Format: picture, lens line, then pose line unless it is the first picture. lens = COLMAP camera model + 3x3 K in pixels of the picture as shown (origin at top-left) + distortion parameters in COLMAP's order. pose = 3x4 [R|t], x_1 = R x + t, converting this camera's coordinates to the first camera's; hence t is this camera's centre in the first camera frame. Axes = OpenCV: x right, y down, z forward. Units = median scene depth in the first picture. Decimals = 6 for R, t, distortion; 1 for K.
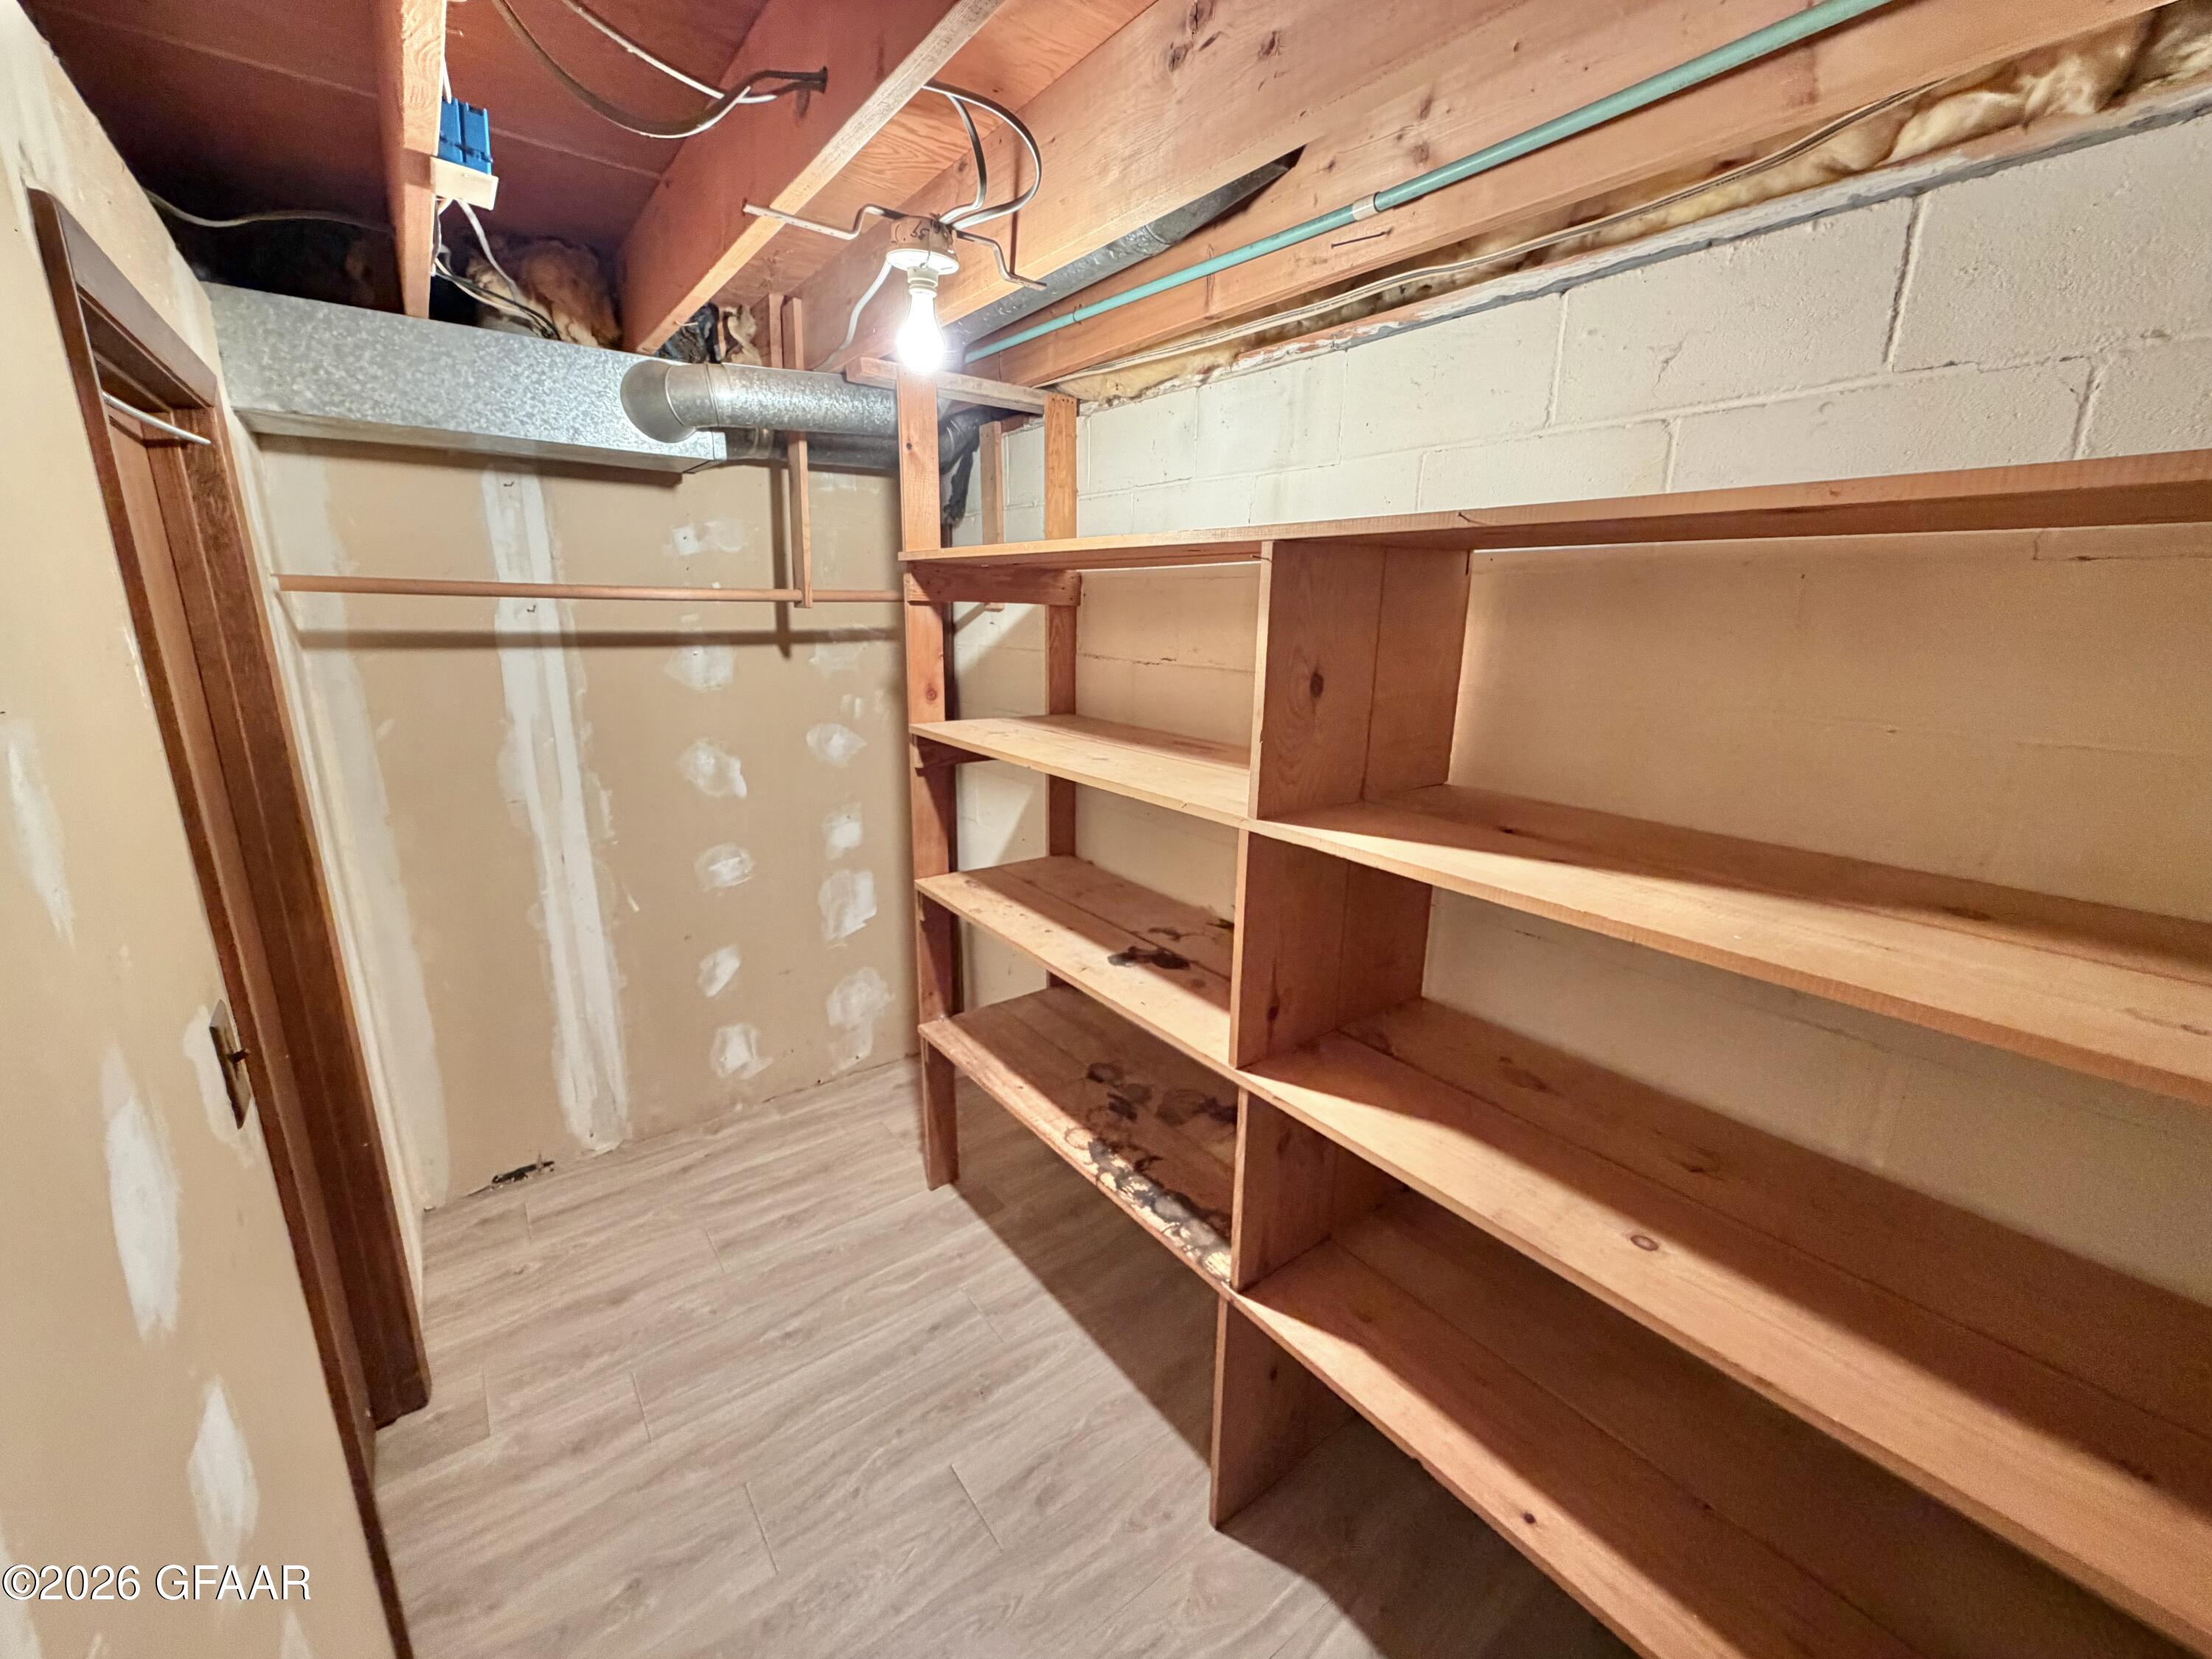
lens RADIAL K [[884.0, 0, 1101.0], [0, 884.0, 830.8], [0, 0, 1]] dist [-0.000781, 0.000219]
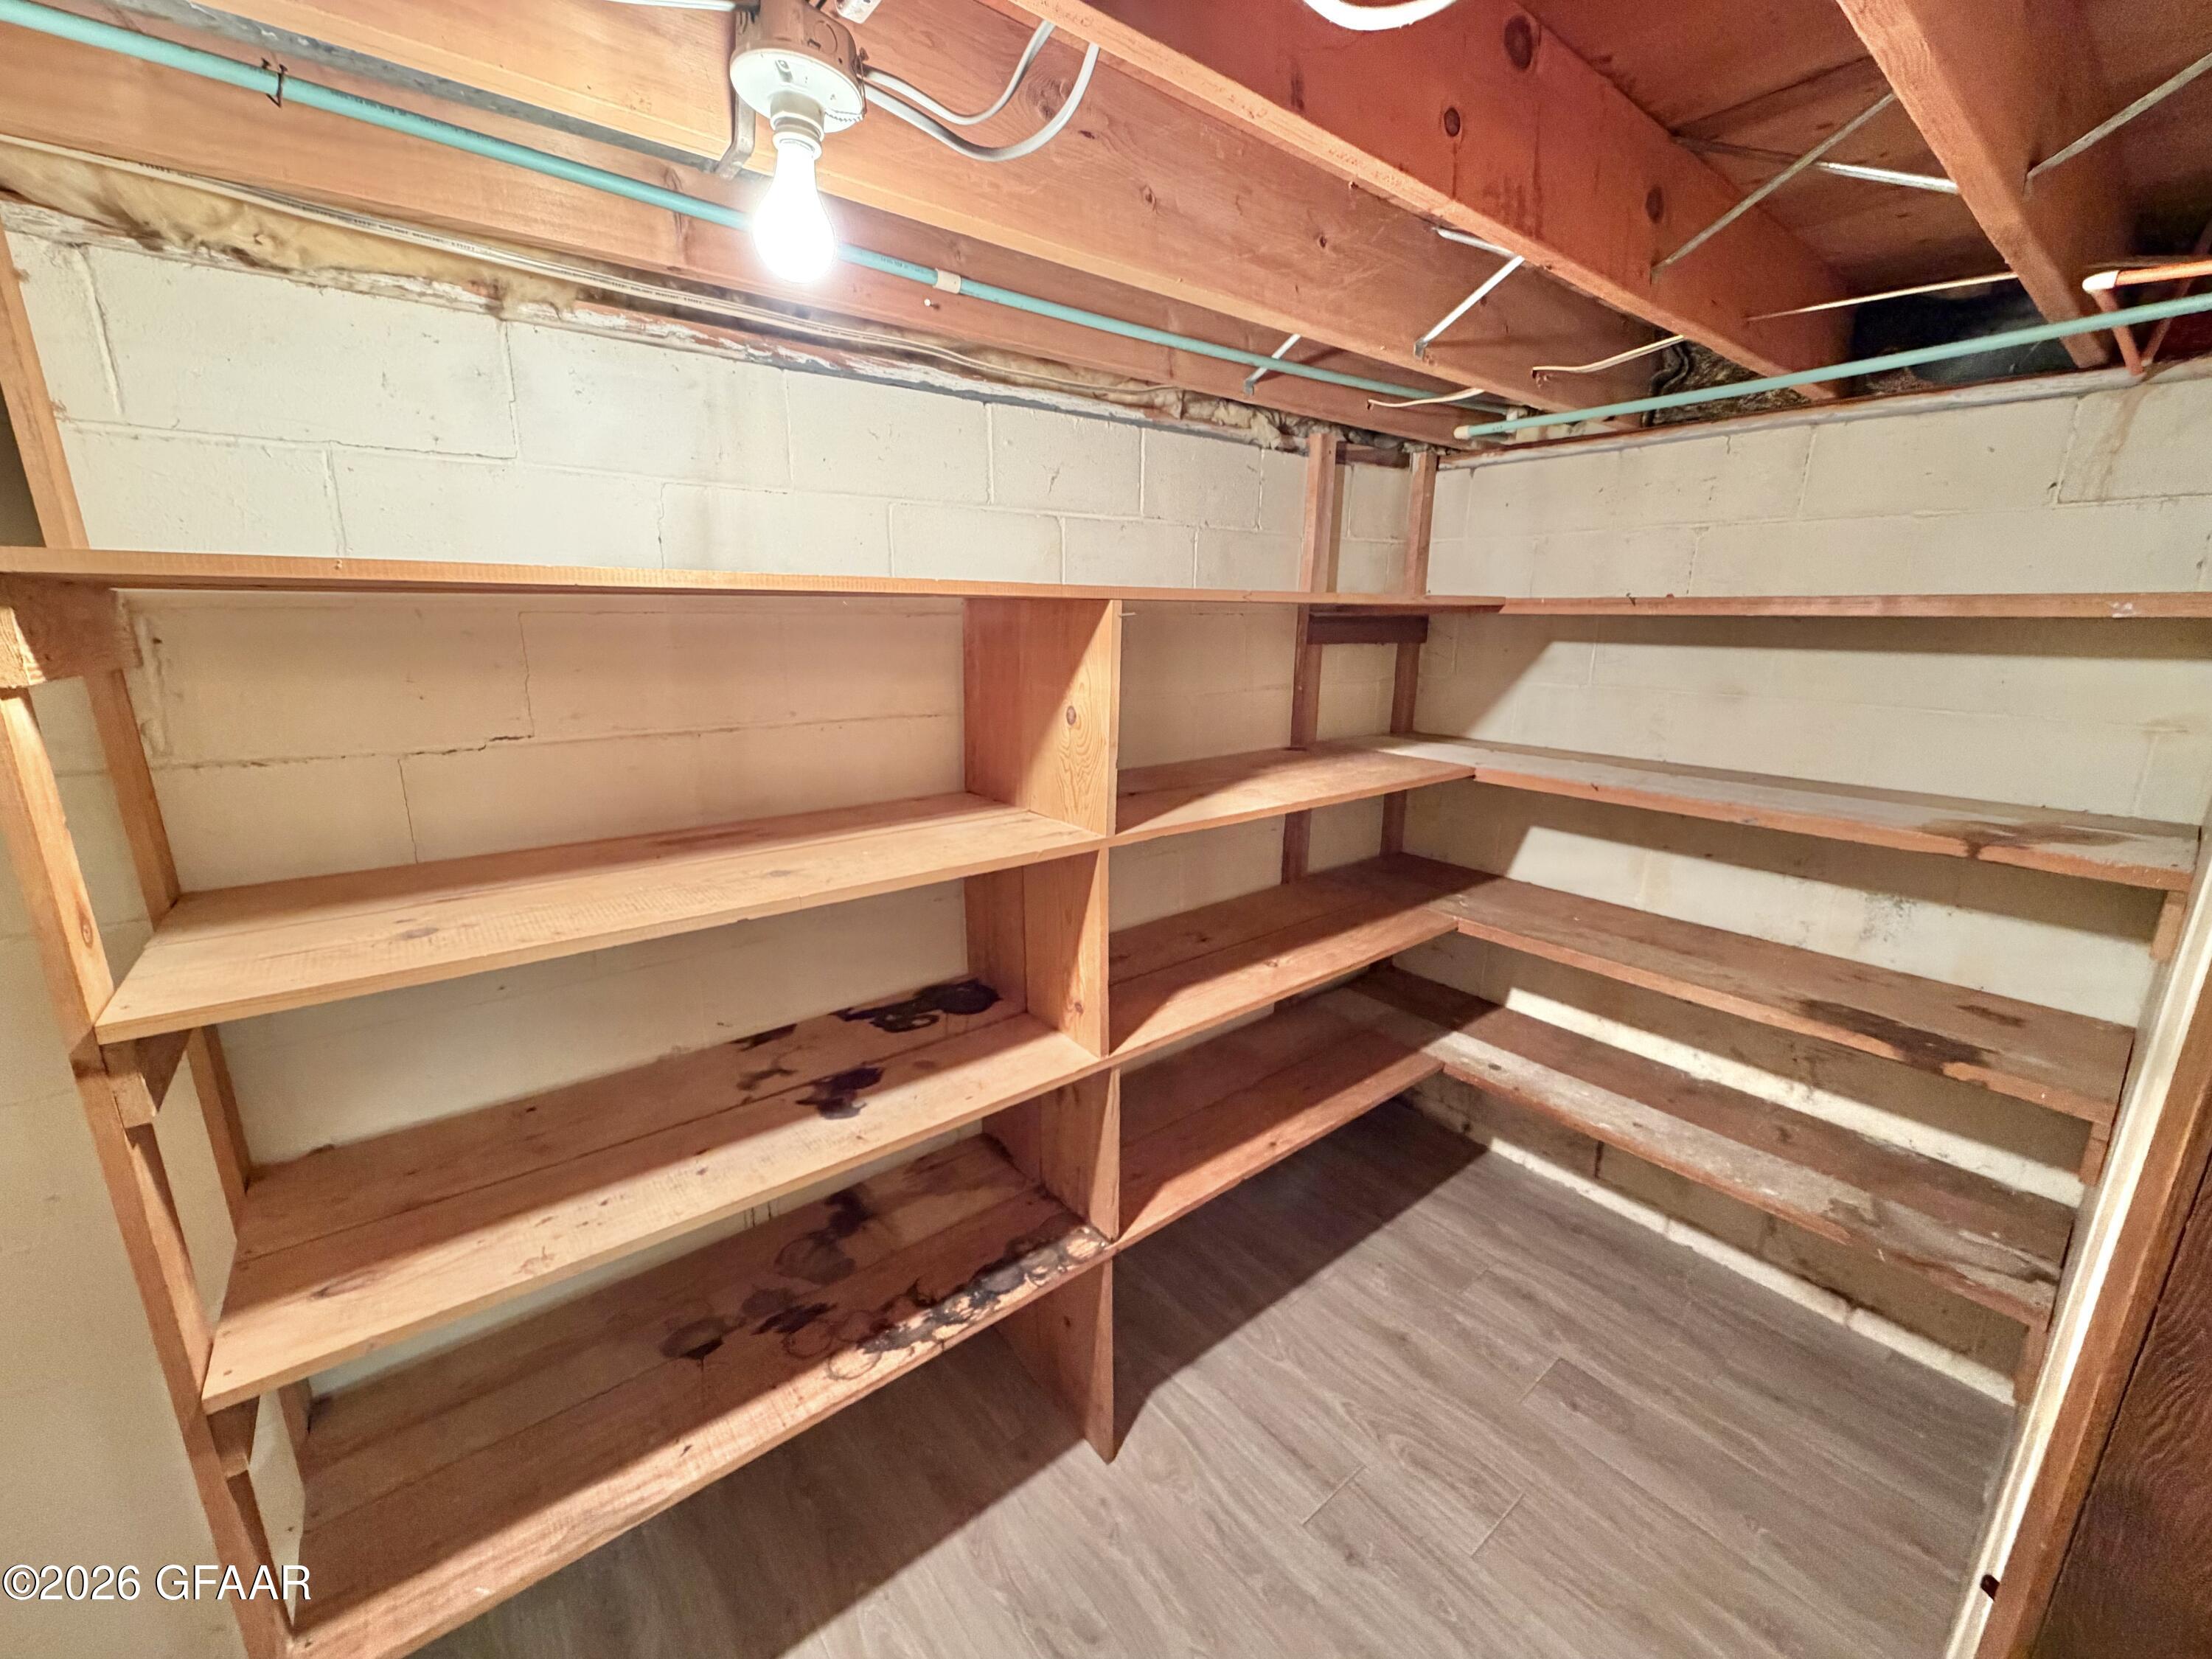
lens RADIAL K [[884.0, 0, 1100.9], [0, 884.0, 827.5], [0, 0, 1]] dist [-0.000781, 0.000219]
pose [[-0.030864, -0.251670, 0.967321, -0.678074], [0.242725, 0.936925, 0.251507, -0.228024], [-0.969604, 0.242555, 0.032169, 0.699875]]
